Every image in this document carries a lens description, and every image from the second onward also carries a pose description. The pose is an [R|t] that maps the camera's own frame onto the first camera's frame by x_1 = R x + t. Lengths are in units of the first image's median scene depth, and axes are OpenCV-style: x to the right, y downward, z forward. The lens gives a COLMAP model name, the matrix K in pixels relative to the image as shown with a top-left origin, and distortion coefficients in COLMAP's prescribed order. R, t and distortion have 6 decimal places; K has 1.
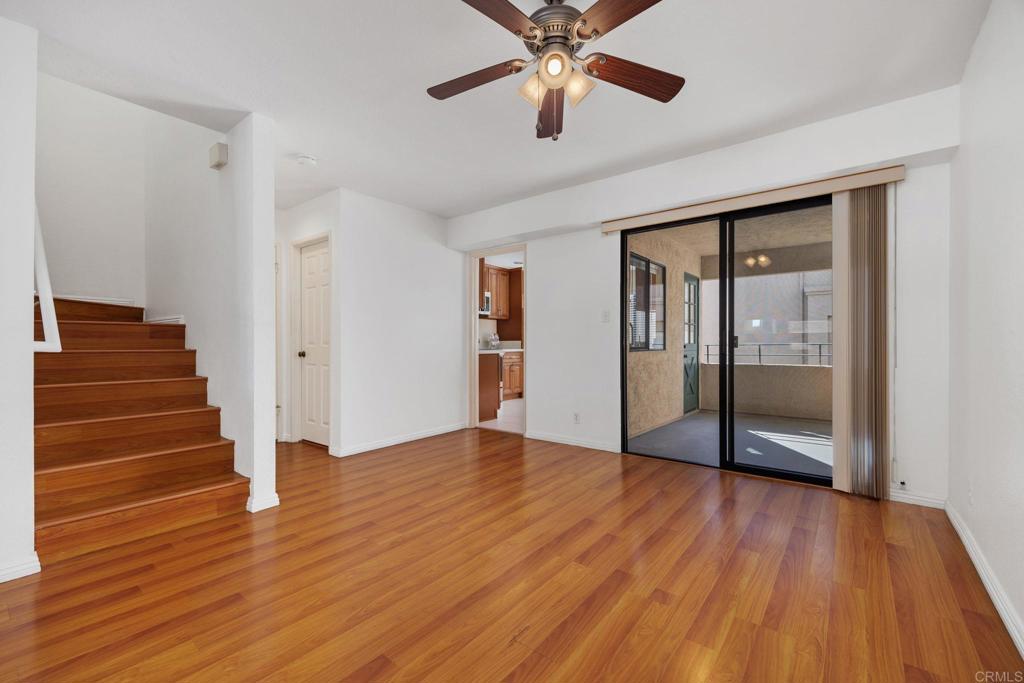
lens RADIAL K [[448.0, 0, 508.0], [0, 448.0, 342.8], [0, 0, 1]] dist [0.020640, -0.001130]
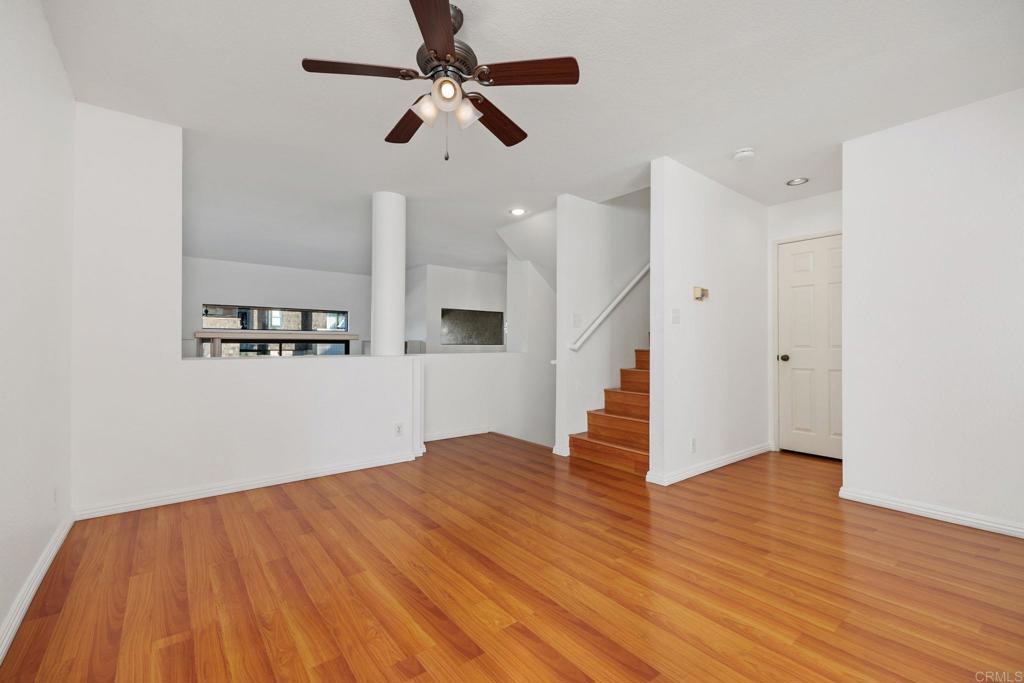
lens RADIAL K [[448.0, 0, 509.1], [0, 448.0, 342.1], [0, 0, 1]] dist [0.020640, -0.001130]
pose [[-0.259869, -0.003448, -0.965638, 1.018480], [-0.000306, 0.999994, -0.003488, -0.005788], [0.965644, -0.000611, -0.259869, 1.321114]]
